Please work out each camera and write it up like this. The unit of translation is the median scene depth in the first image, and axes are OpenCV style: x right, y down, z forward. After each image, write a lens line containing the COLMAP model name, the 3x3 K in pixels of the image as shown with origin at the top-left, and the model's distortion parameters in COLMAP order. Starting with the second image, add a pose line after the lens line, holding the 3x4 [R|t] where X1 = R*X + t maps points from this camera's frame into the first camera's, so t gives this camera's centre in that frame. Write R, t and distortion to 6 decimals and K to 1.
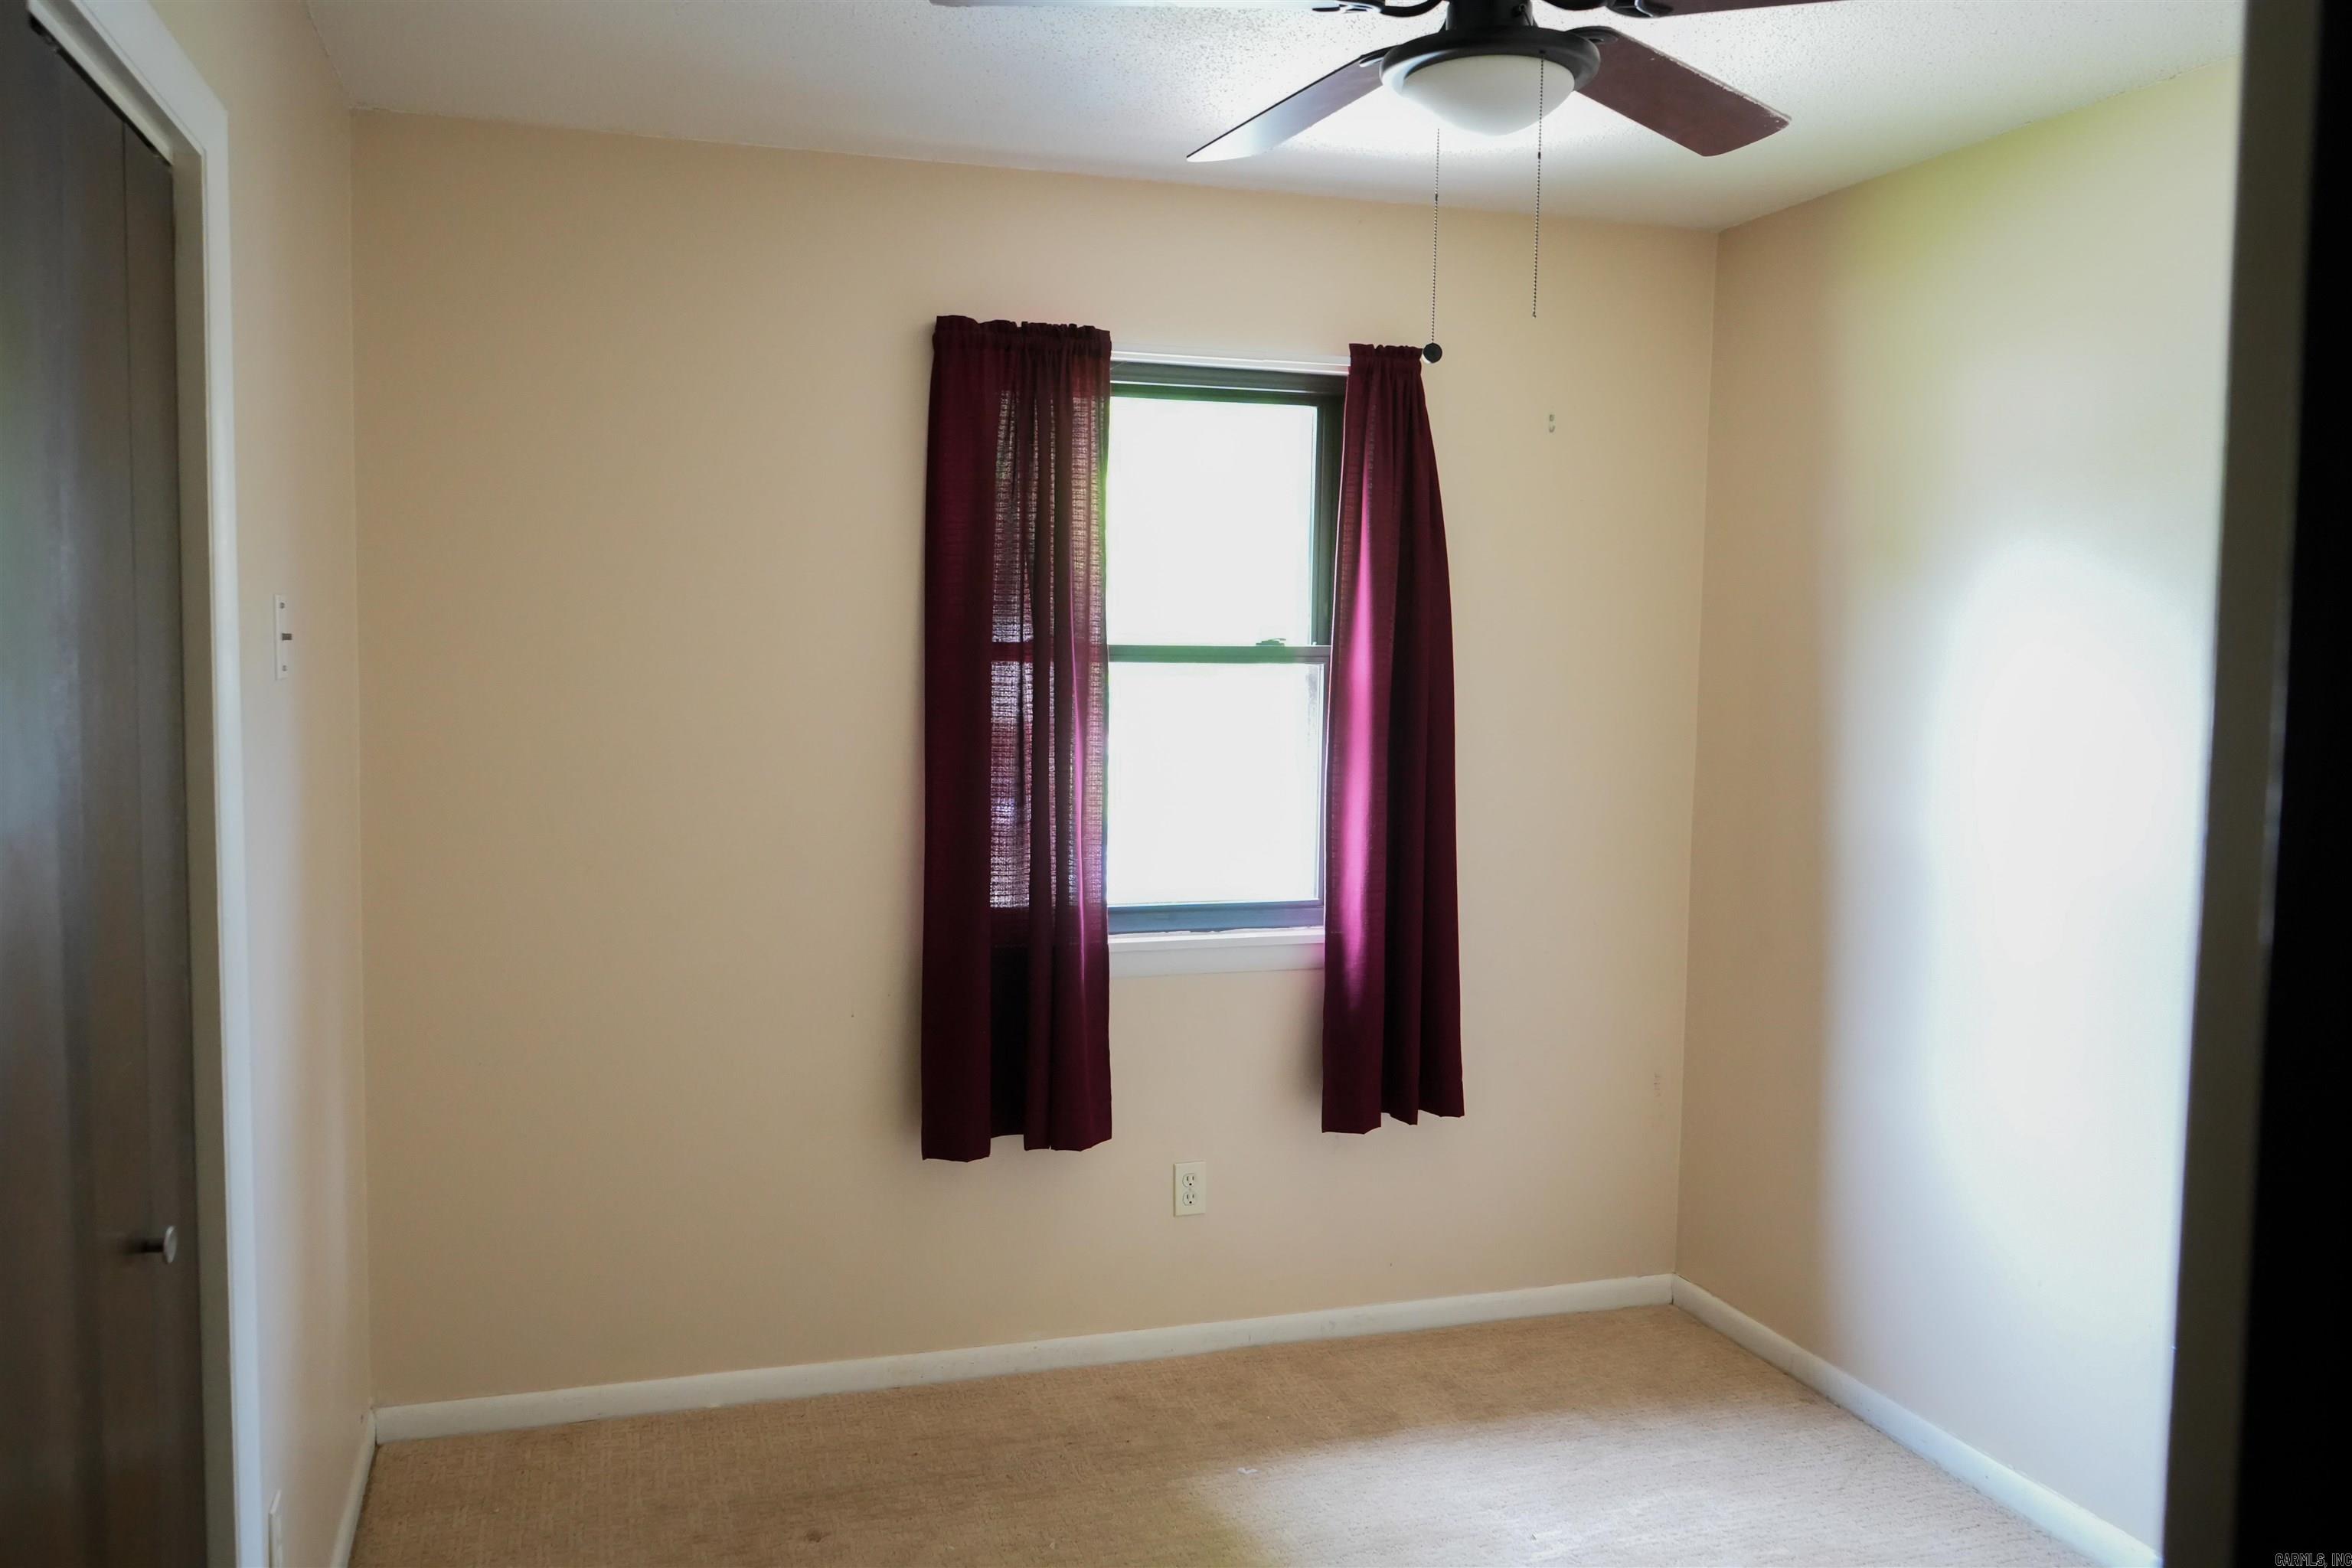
lens RADIAL K [[1882.3, 0, 1150.8], [0, 1882.3, 779.3], [0, 0, 1]] dist [-0.015031, 0.003323]
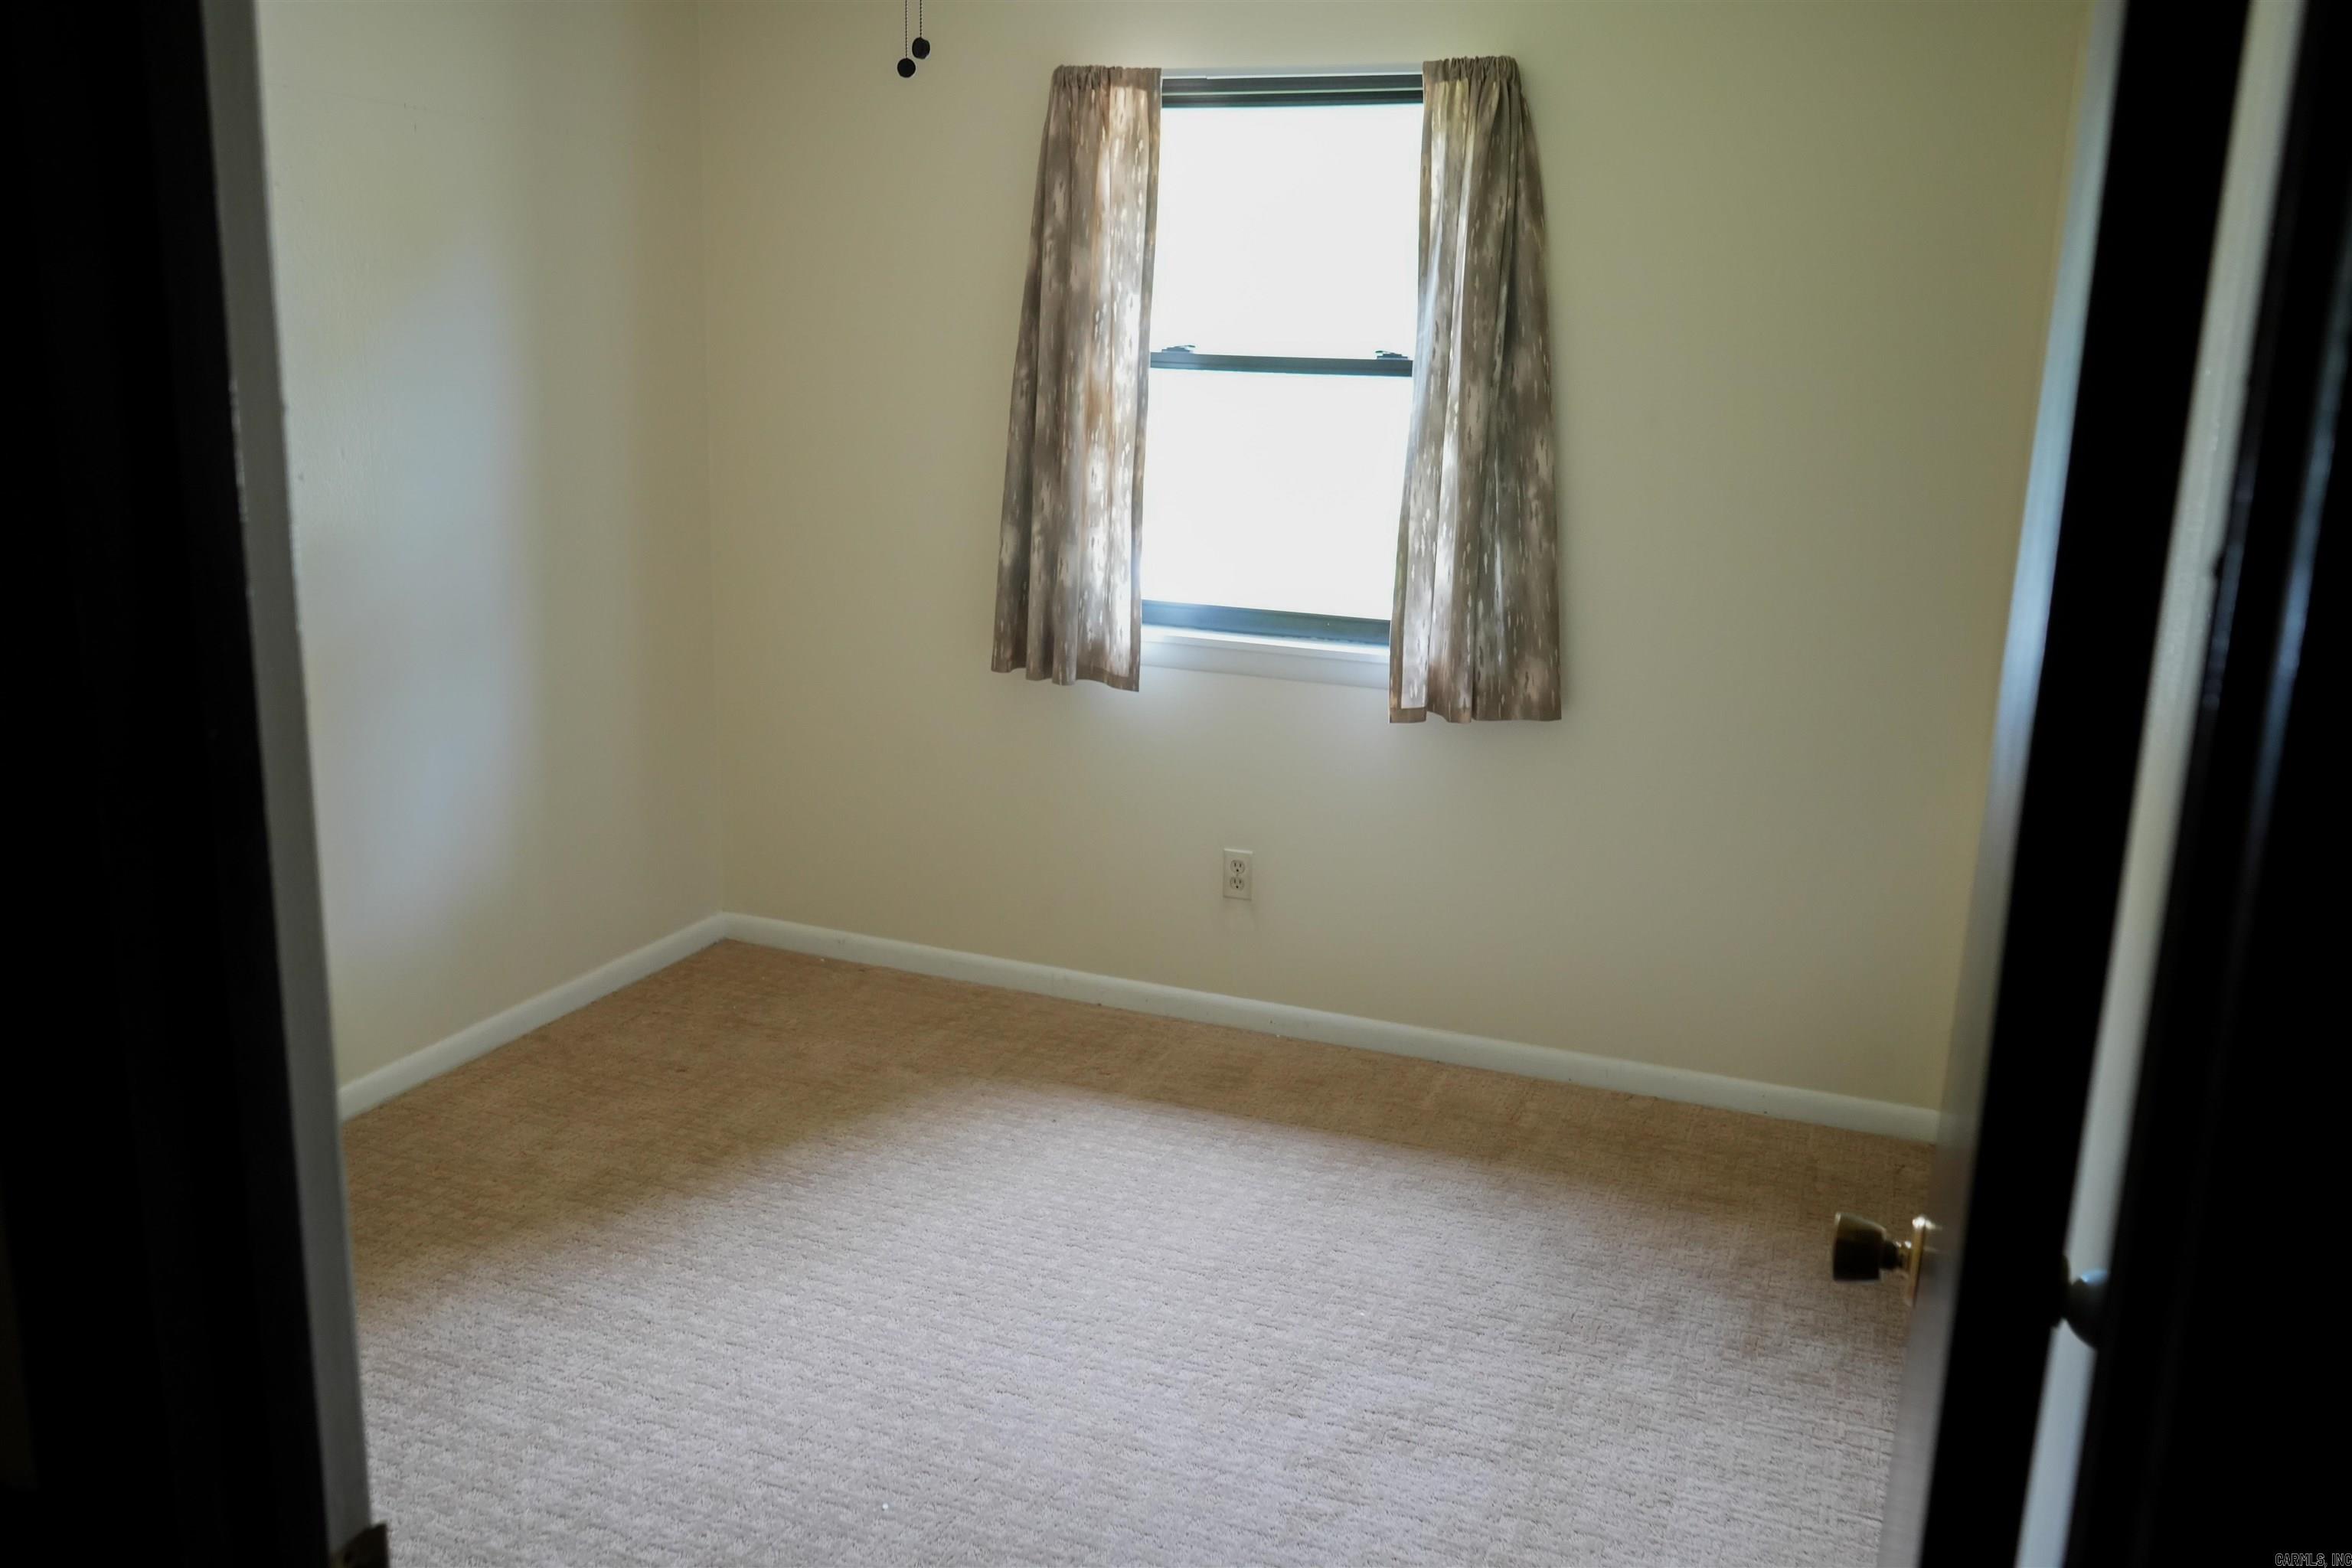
lens RADIAL K [[1882.3, 0, 1150.8], [0, 1882.3, 779.3], [0, 0, 1]] dist [-0.015031, 0.003323]
pose [[0.781117, 0.150111, -0.606072, 0.666301], [-0.065148, 0.984966, 0.159991, -0.003527], [0.620977, -0.085487, 0.779153, 0.150804]]
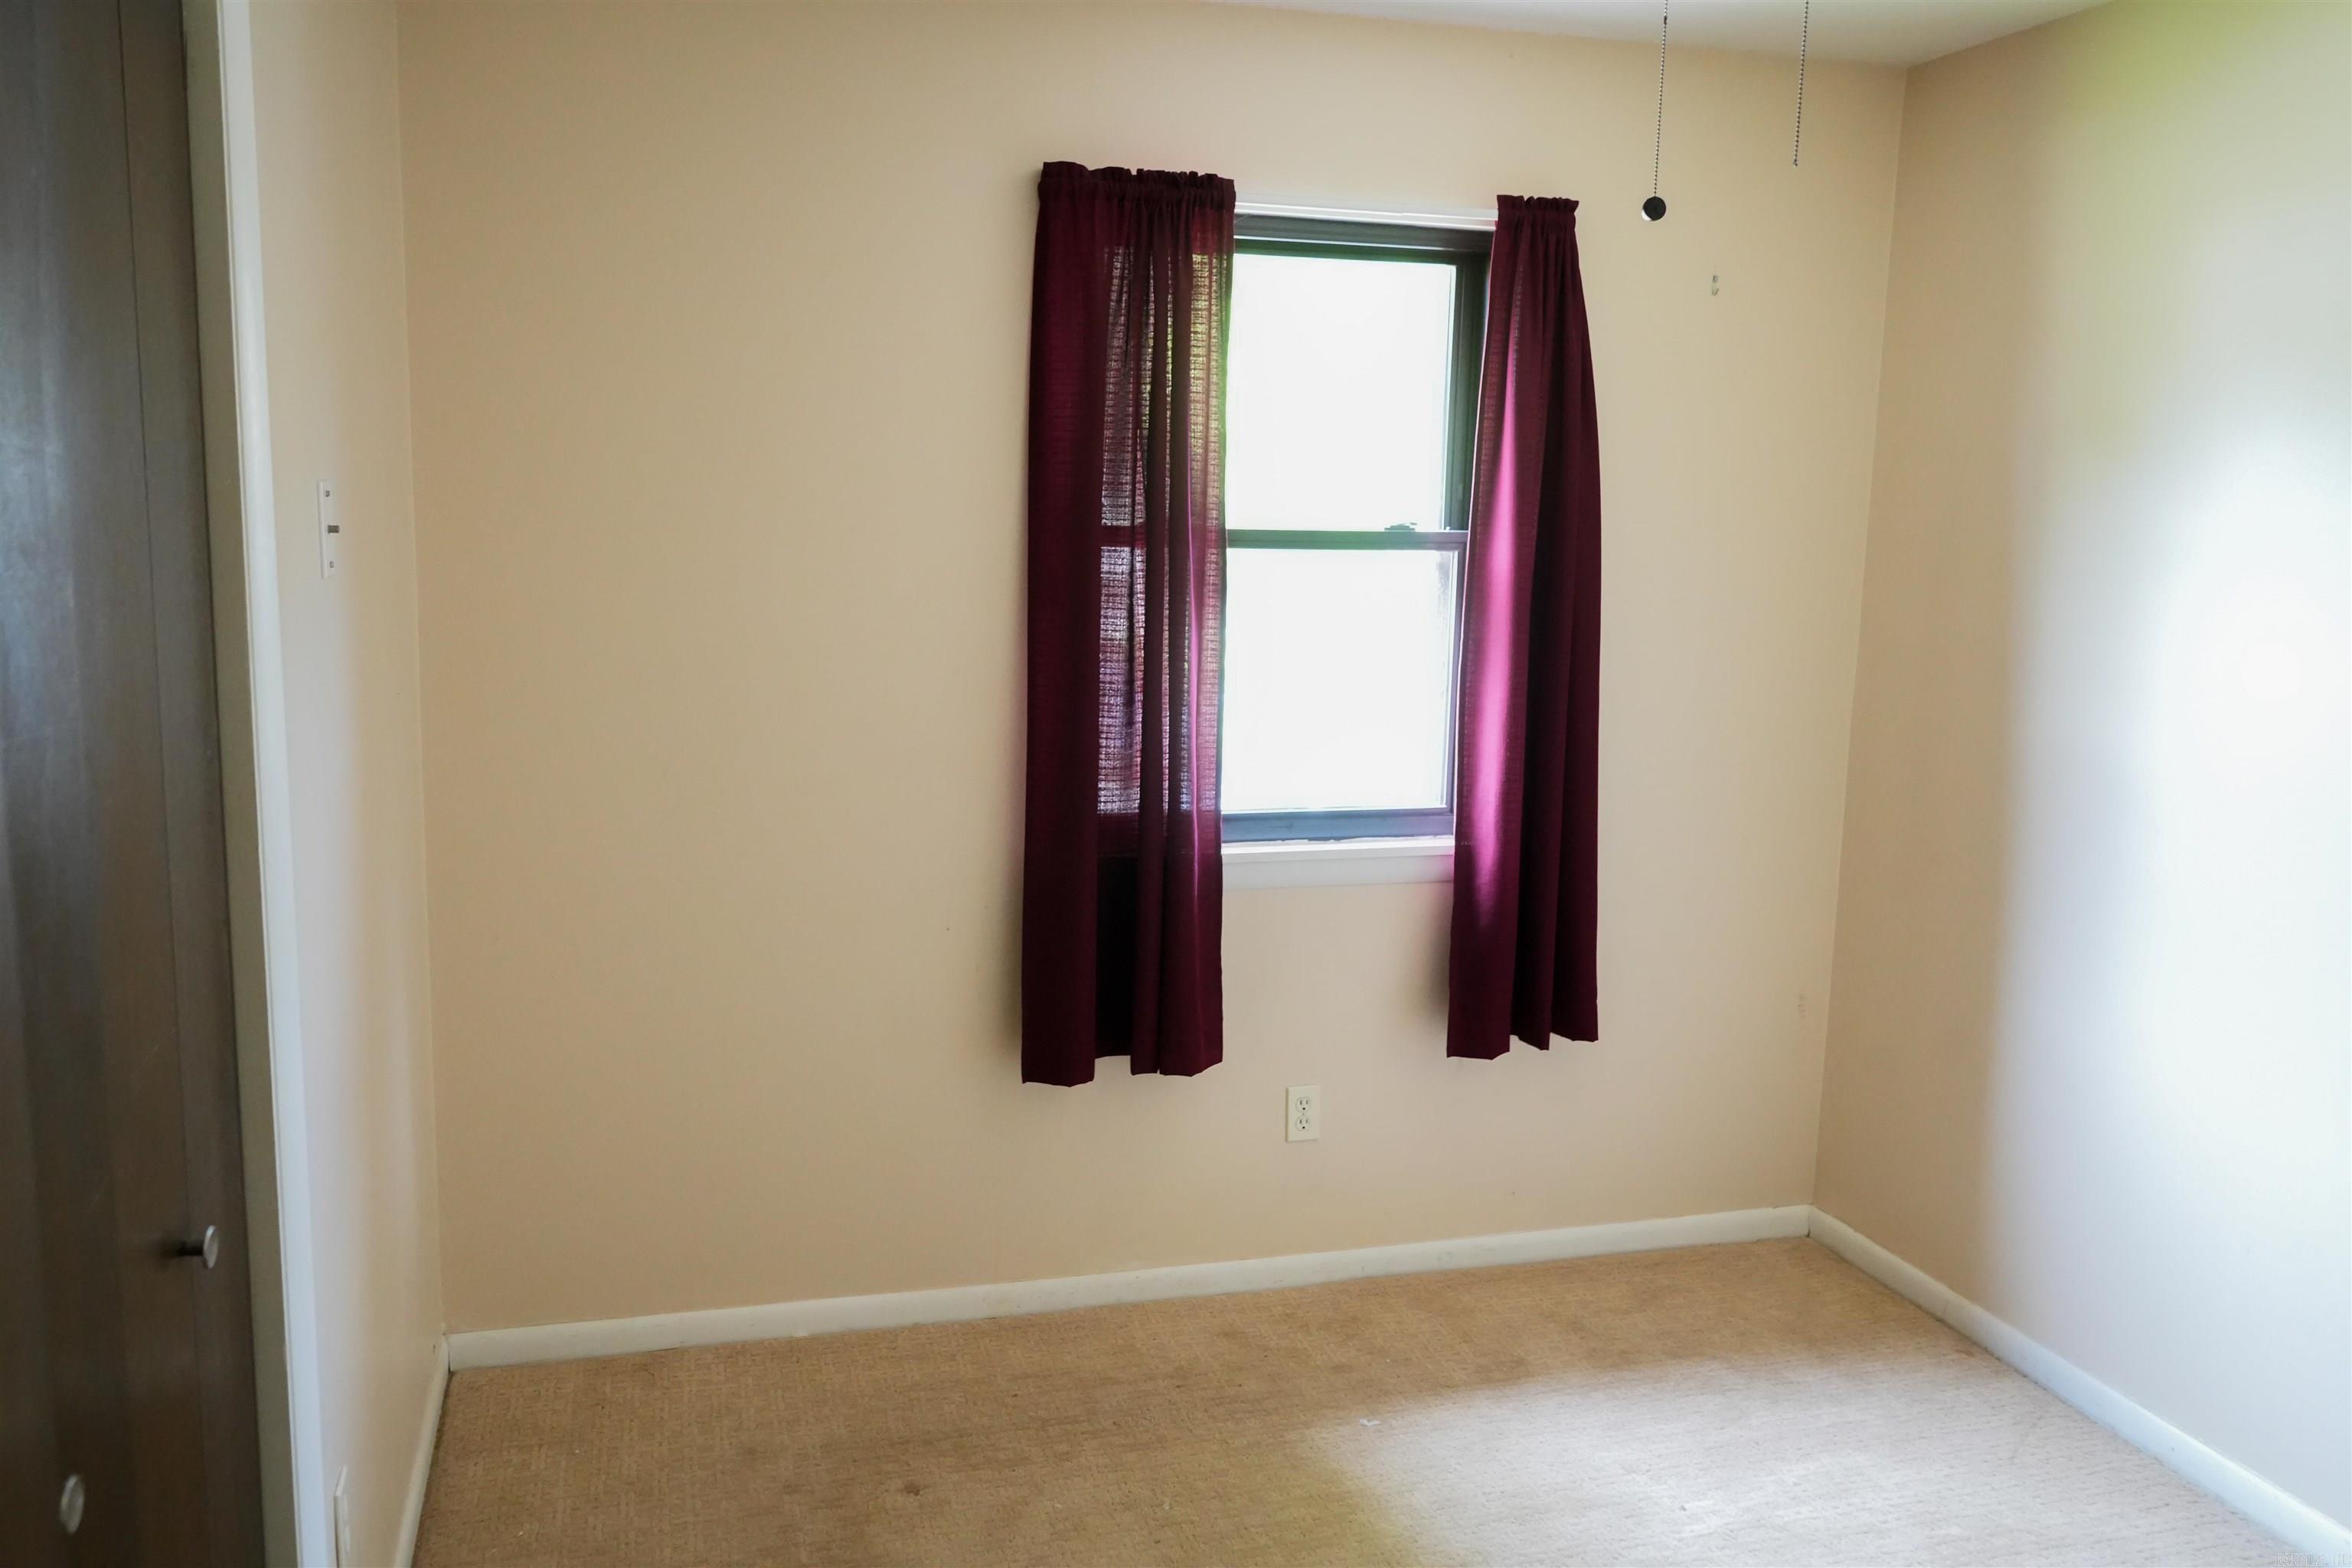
lens RADIAL K [[1882.3, 0, 1150.8], [0, 1882.3, 779.3], [0, 0, 1]] dist [-0.015031, 0.003323]
pose [[0.999476, 0.012947, -0.029679, -0.031535], [-0.010668, 0.997073, 0.075702, -0.019863], [0.030572, -0.075346, 0.996689, 0.080400]]
